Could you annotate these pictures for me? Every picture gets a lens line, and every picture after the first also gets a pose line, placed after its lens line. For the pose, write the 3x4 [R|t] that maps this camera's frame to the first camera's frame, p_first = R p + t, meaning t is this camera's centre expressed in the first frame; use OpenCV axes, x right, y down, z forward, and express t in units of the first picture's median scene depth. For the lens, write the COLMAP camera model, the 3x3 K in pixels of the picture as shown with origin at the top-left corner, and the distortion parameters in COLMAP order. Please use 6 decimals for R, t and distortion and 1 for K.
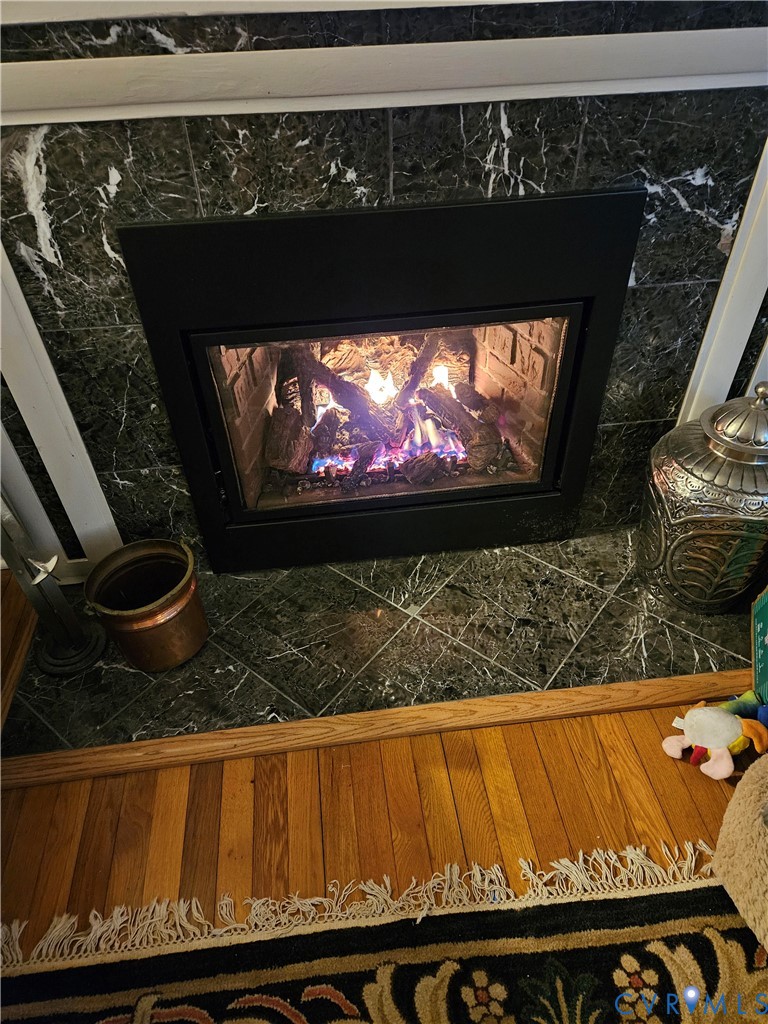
lens RADIAL K [[704.1, 0, 397.4], [0, 704.1, 511.3], [0, 0, 1]] dist [0.034445, -0.002312]
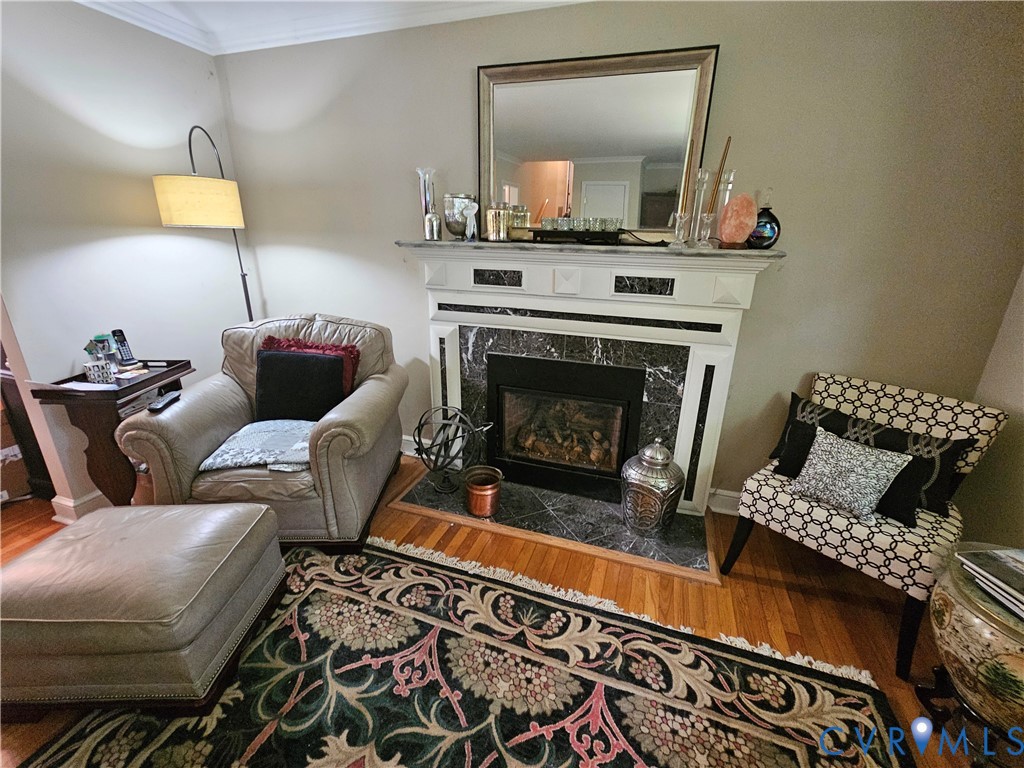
lens RADIAL K [[453.8, 0, 513.1], [0, 453.8, 396.9], [0, 0, 1]] dist [-0.000296, -0.000036]
pose [[0.896334, 0.190691, -0.400277, 0.666968], [-0.319610, 0.903602, -0.285225, 0.405072], [0.307301, 0.383589, 0.870876, -0.853933]]
